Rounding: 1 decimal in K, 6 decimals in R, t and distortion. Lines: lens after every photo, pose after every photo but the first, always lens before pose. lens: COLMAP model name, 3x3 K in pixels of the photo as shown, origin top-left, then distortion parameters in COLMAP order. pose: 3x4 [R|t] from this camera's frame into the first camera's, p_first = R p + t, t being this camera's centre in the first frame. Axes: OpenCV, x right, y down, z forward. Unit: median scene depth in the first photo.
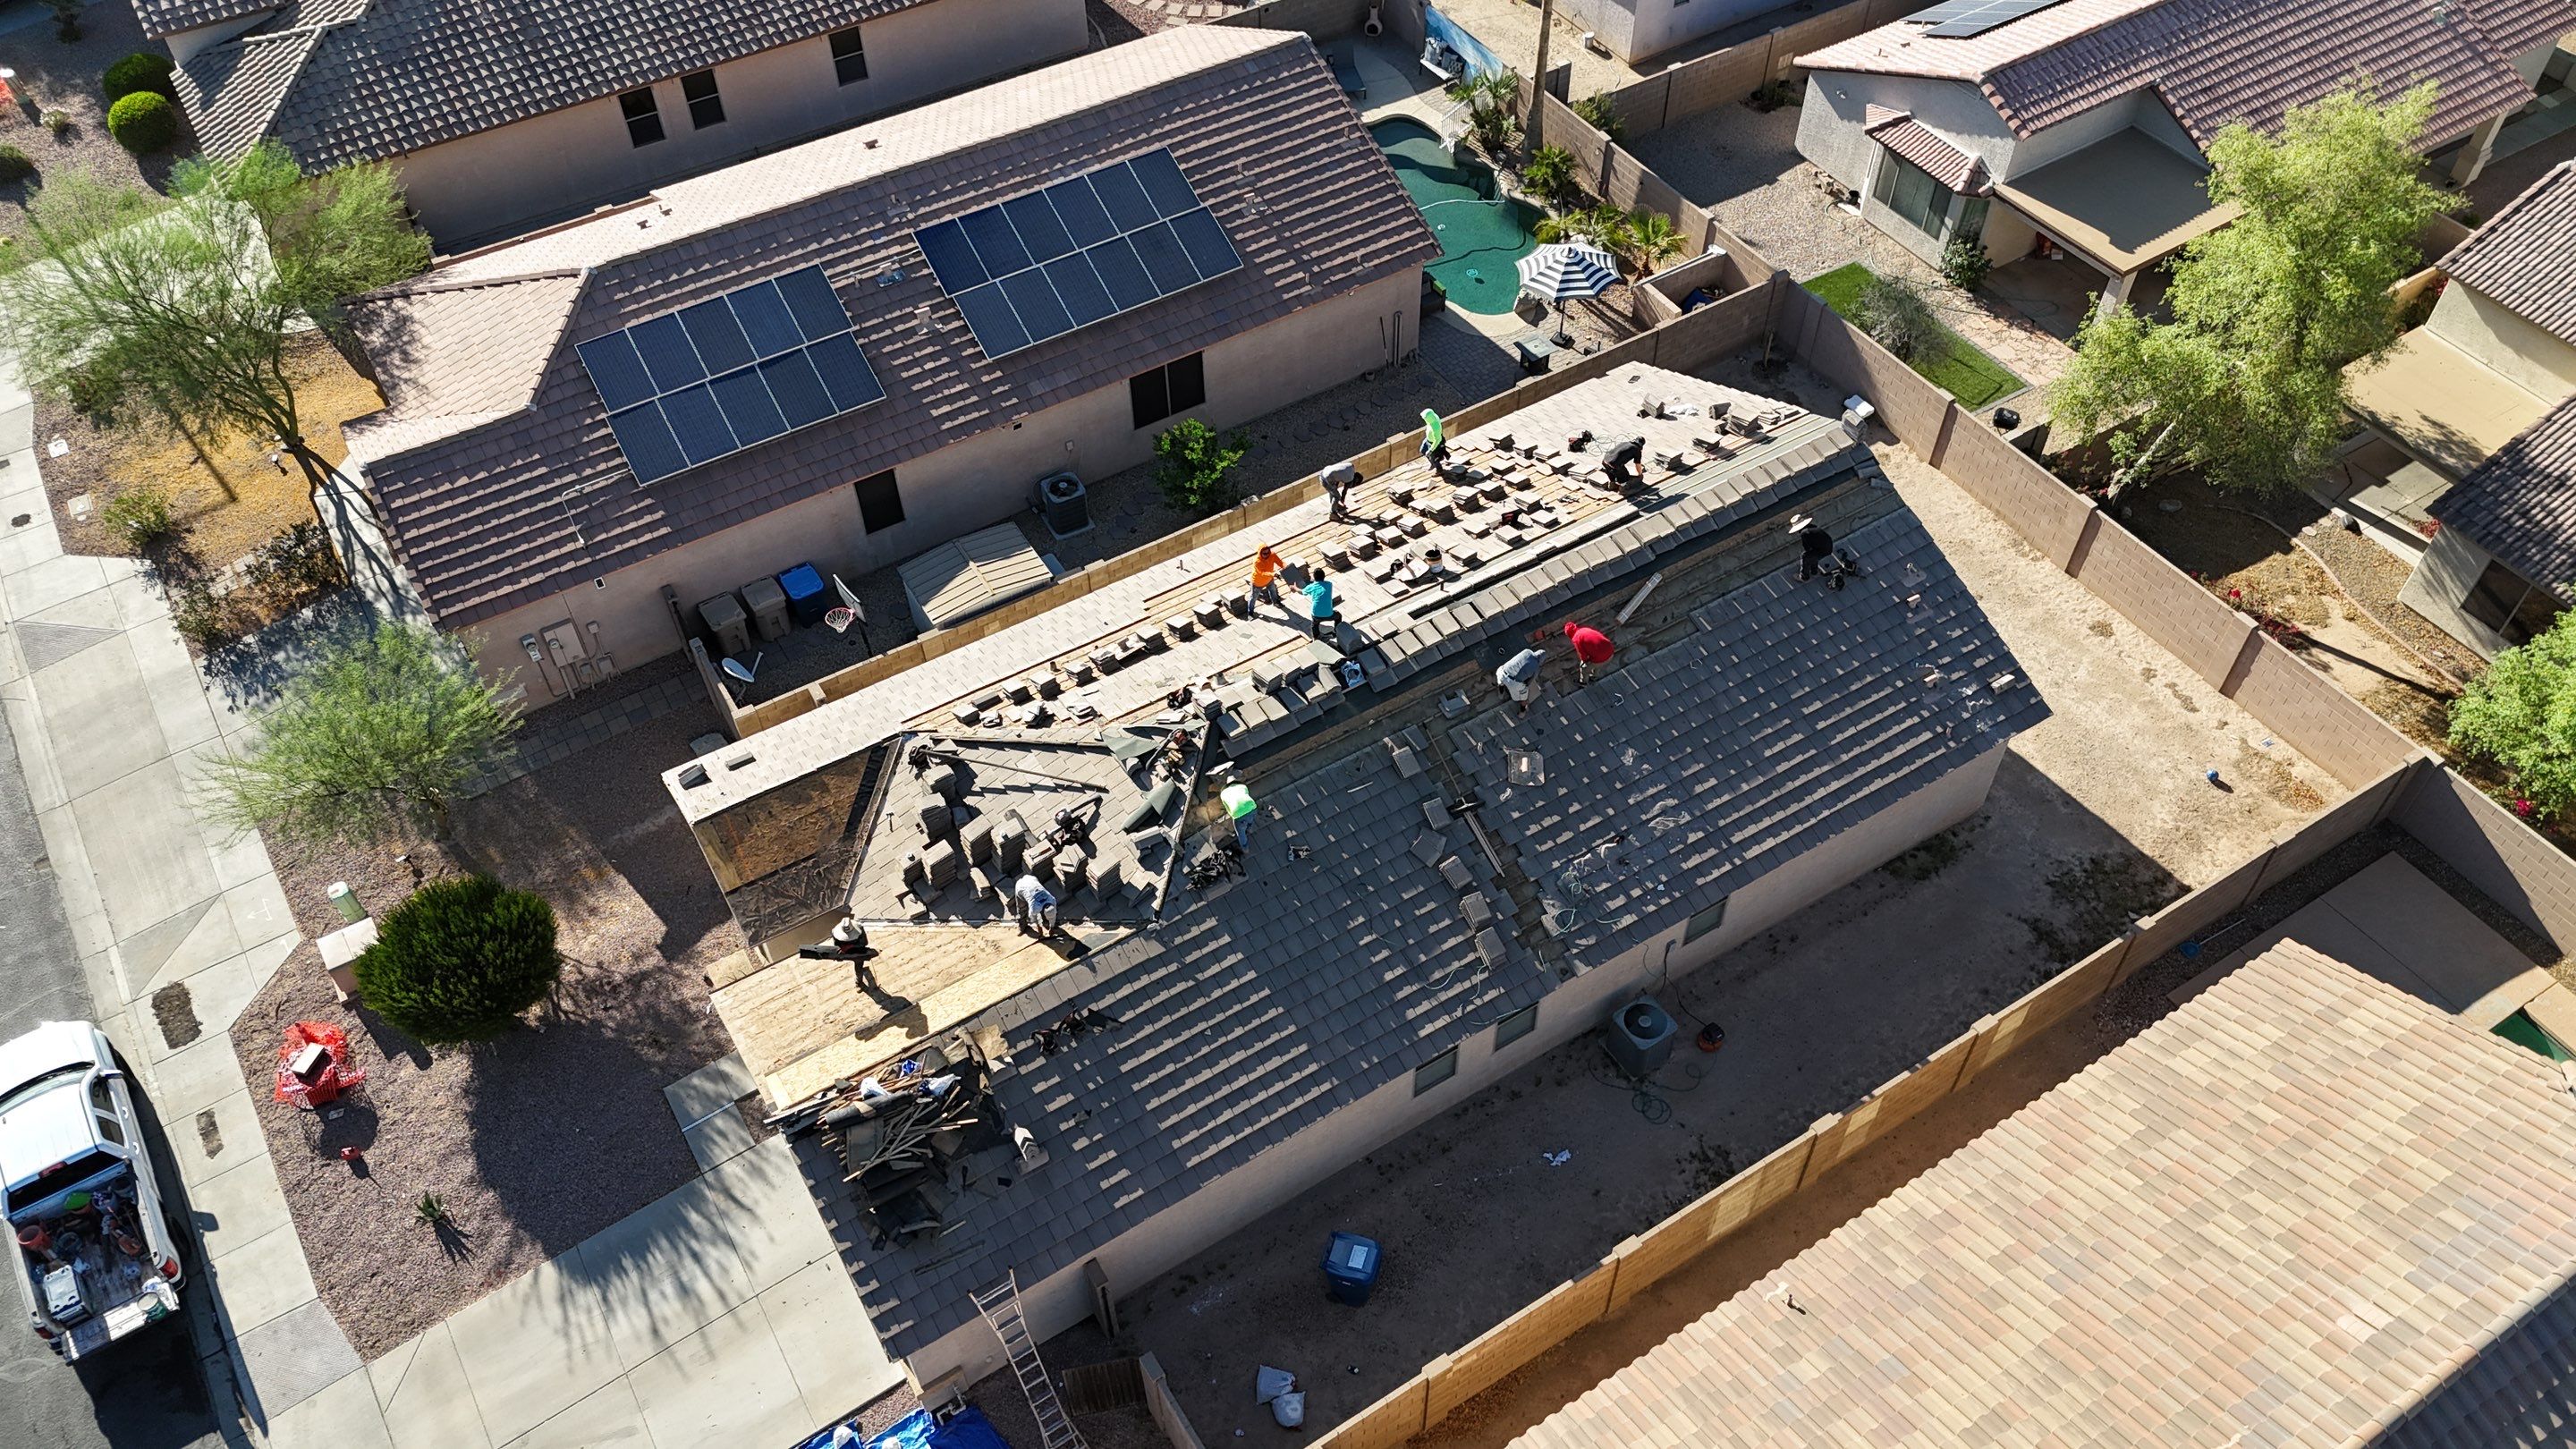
lens RADIAL K [[1879.2, 0, 1306.5], [0, 1879.2, 725.3], [0, 0, 1]] dist [0.050853, -0.005687]
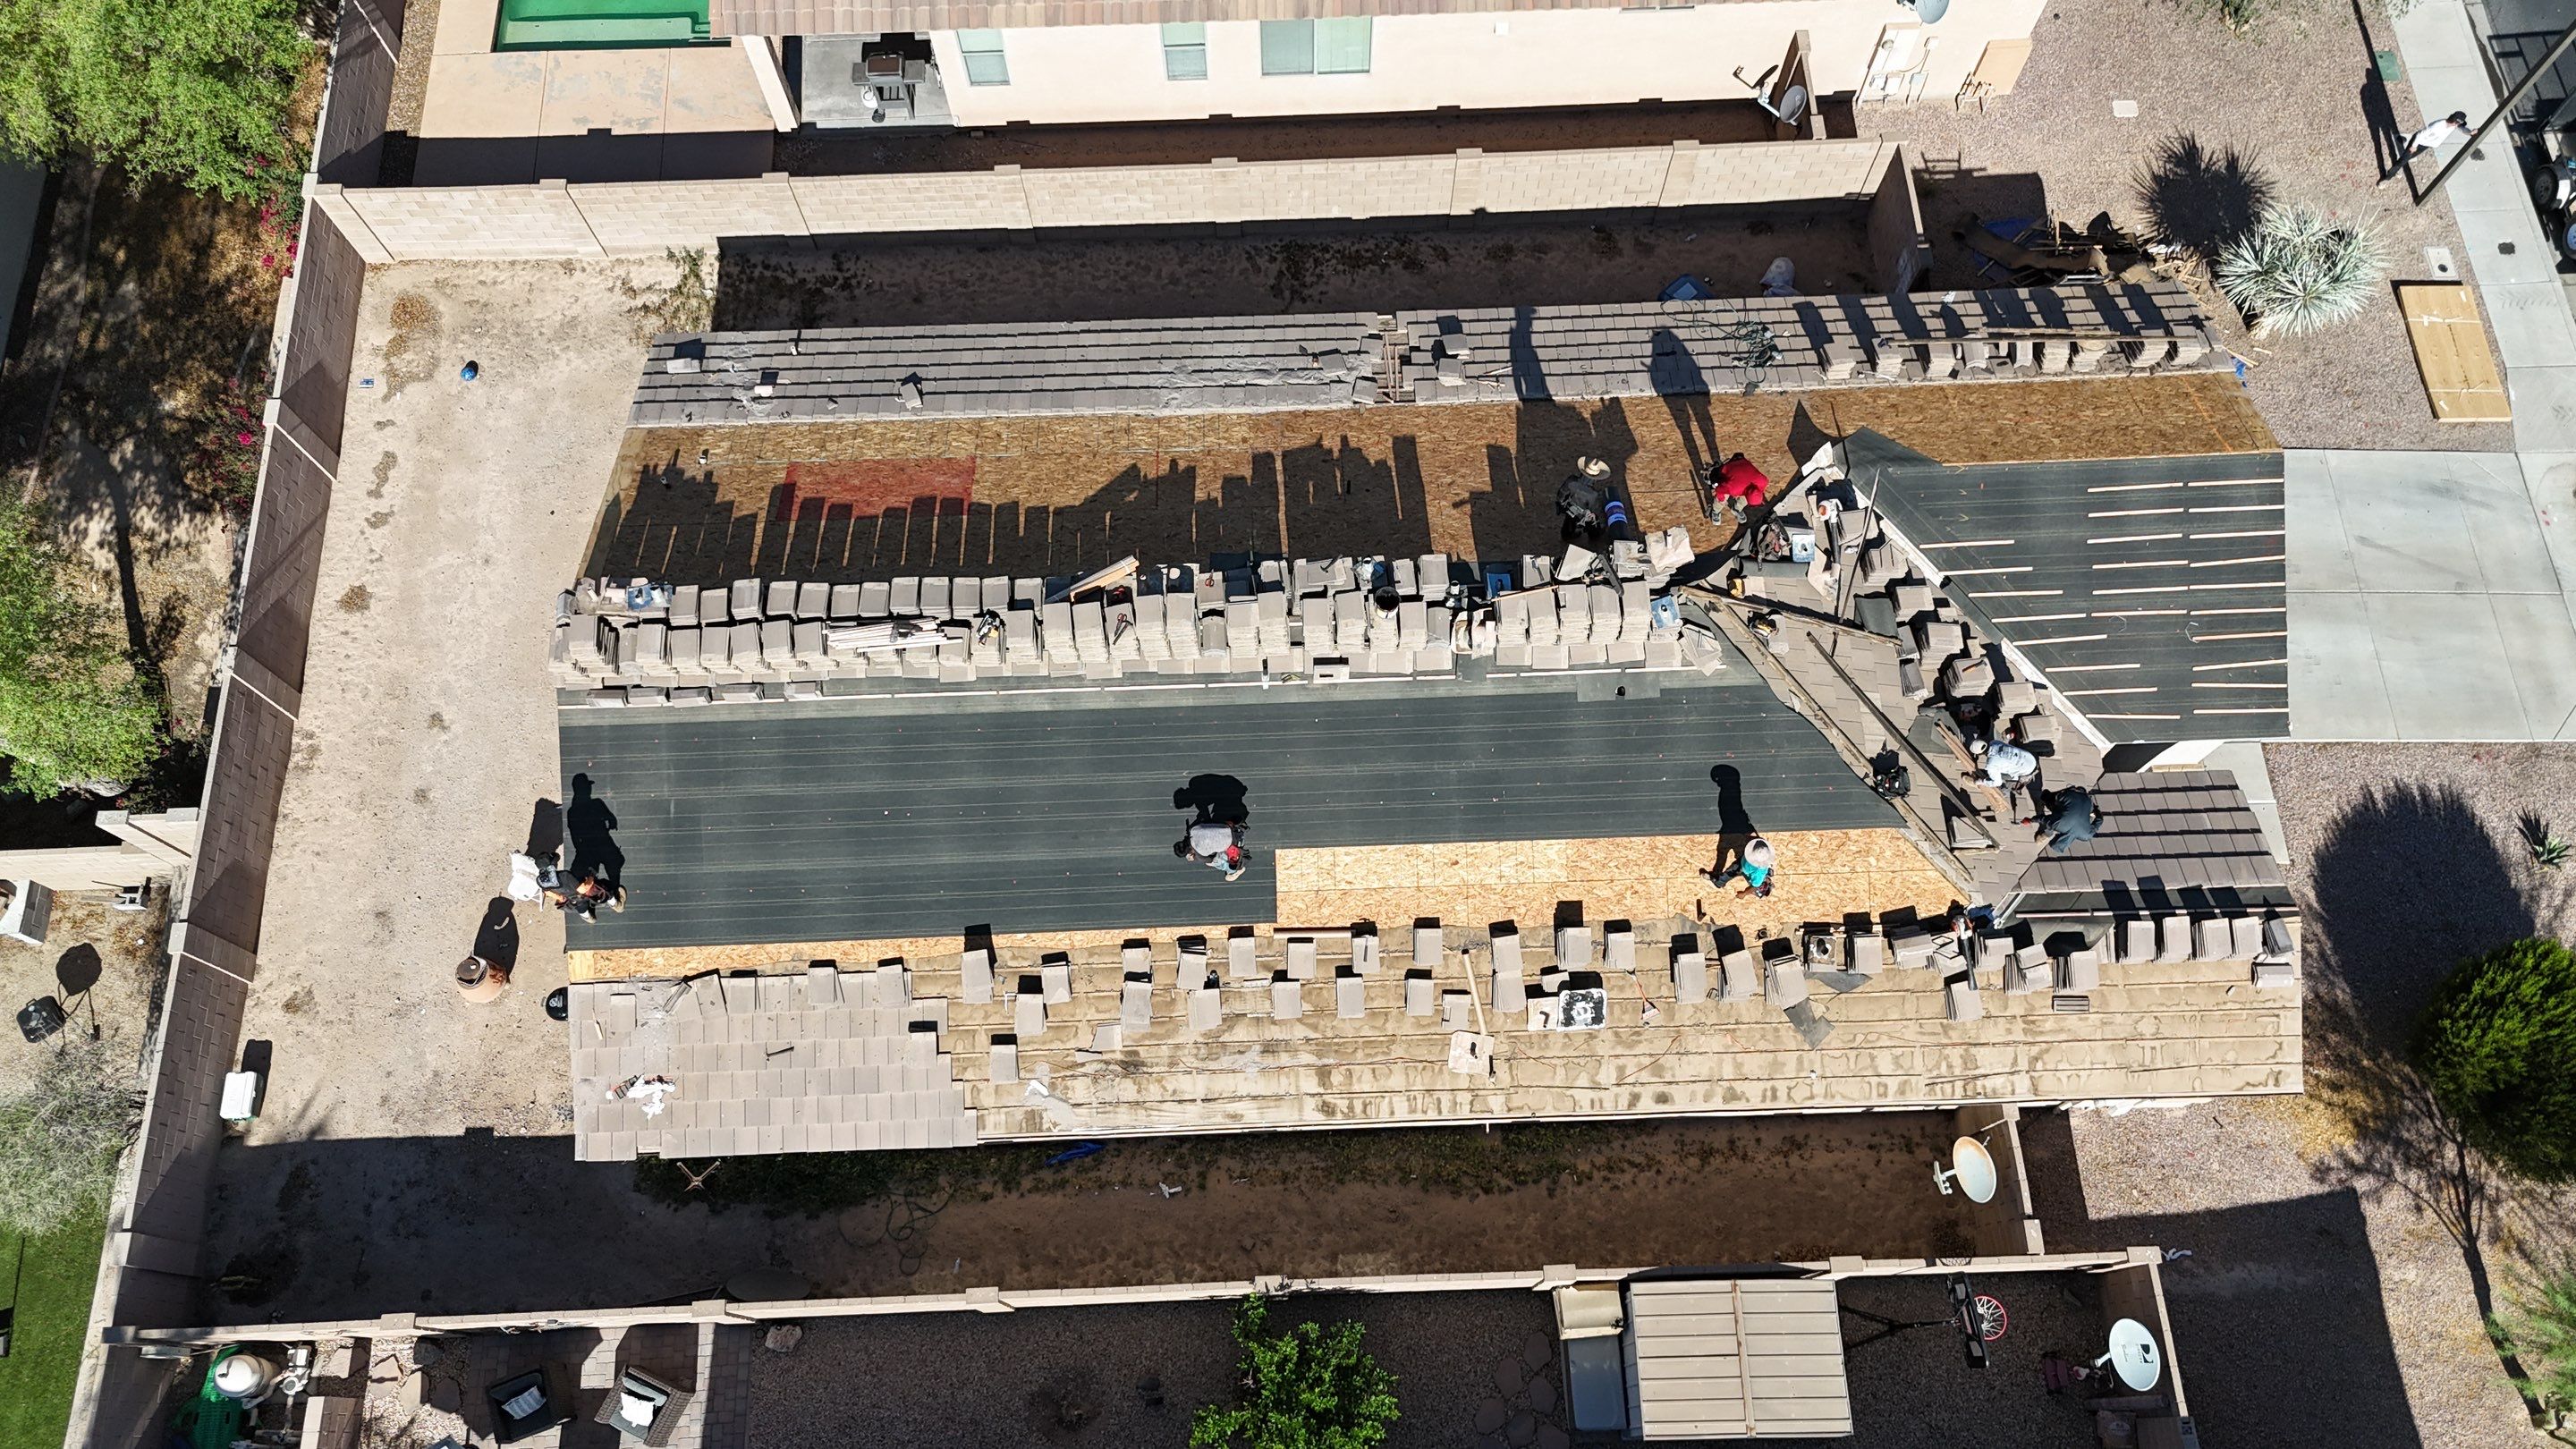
lens RADIAL K [[1914.0, 0, 1299.1], [0, 1914.0, 720.0], [0, 0, 1]] dist [0.055114, -0.043268]
pose [[-0.867717, -0.461323, 0.185063, -0.088680], [0.384495, -0.387004, 0.838088, -0.742170], [-0.315009, 0.798379, 0.513186, 0.689988]]
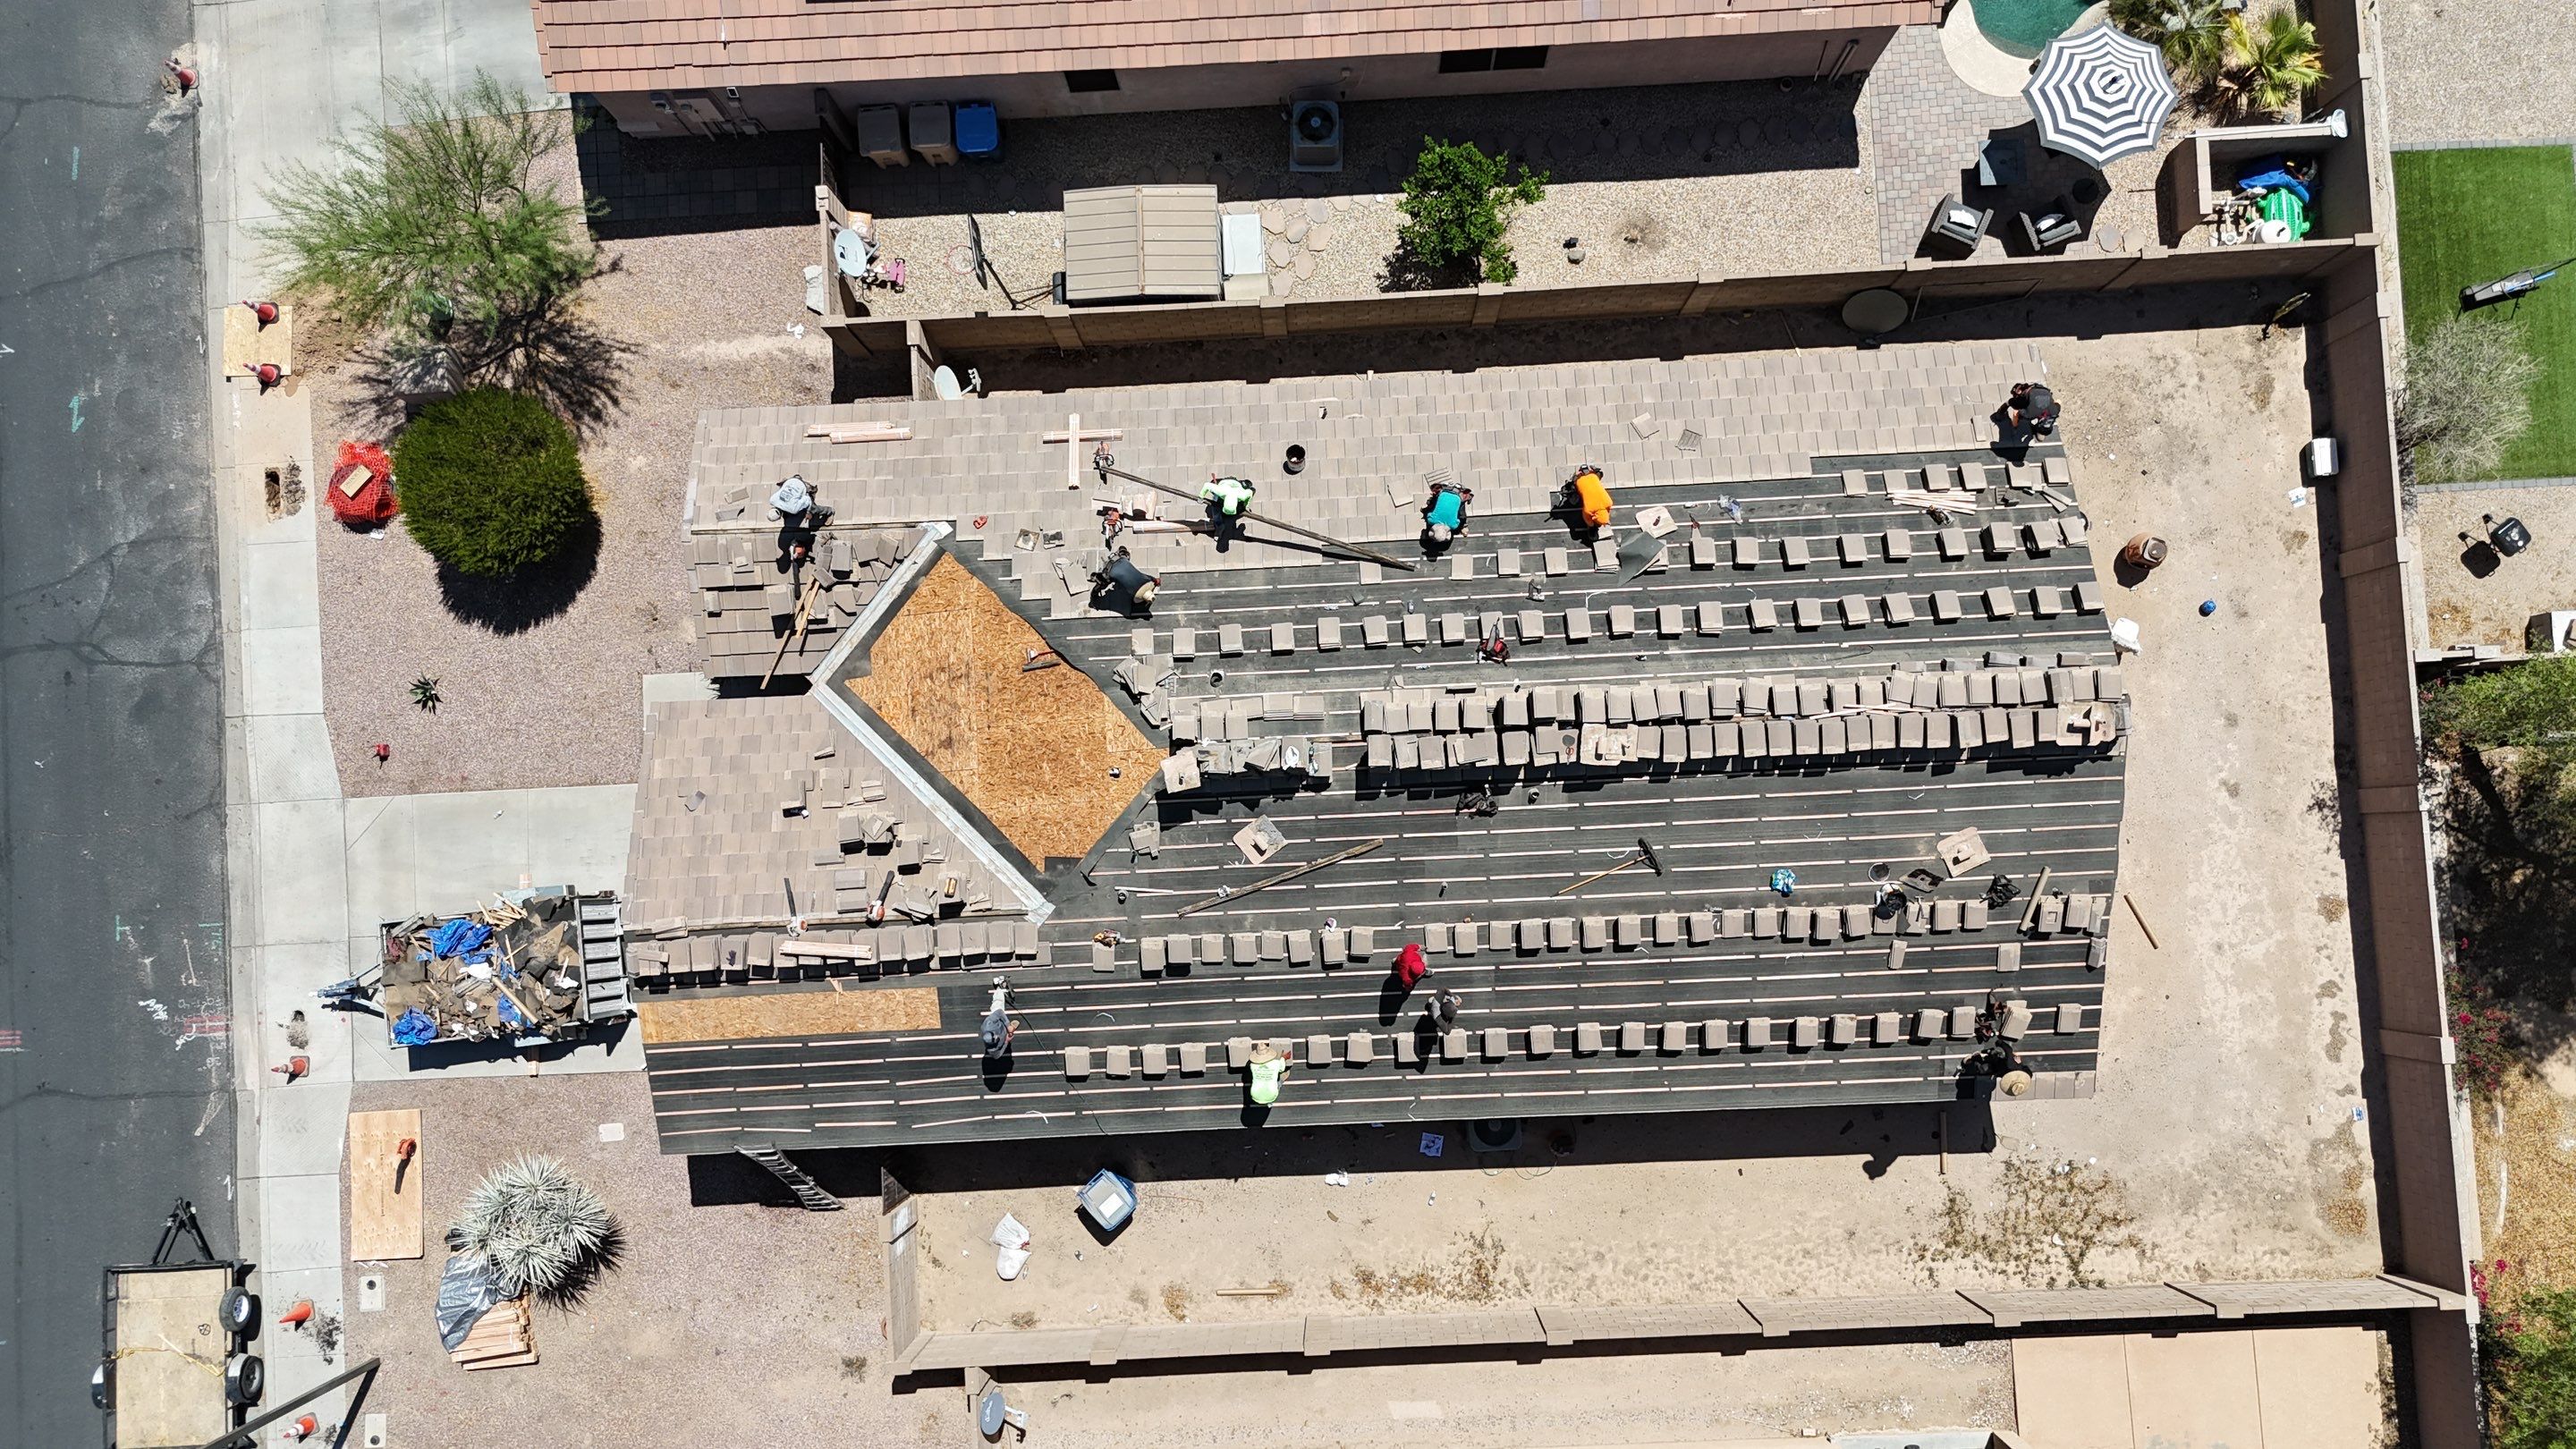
lens RADIAL K [[1914.0, 0, 1305.1], [0, 1914.0, 719.0], [0, 0, 1]] dist [0.055114, -0.043268]
pose [[0.871919, 0.487280, -0.048121, 0.039797], [-0.364410, 0.711405, 0.600923, -0.593223], [0.327051, -0.506420, 0.797857, 0.290689]]
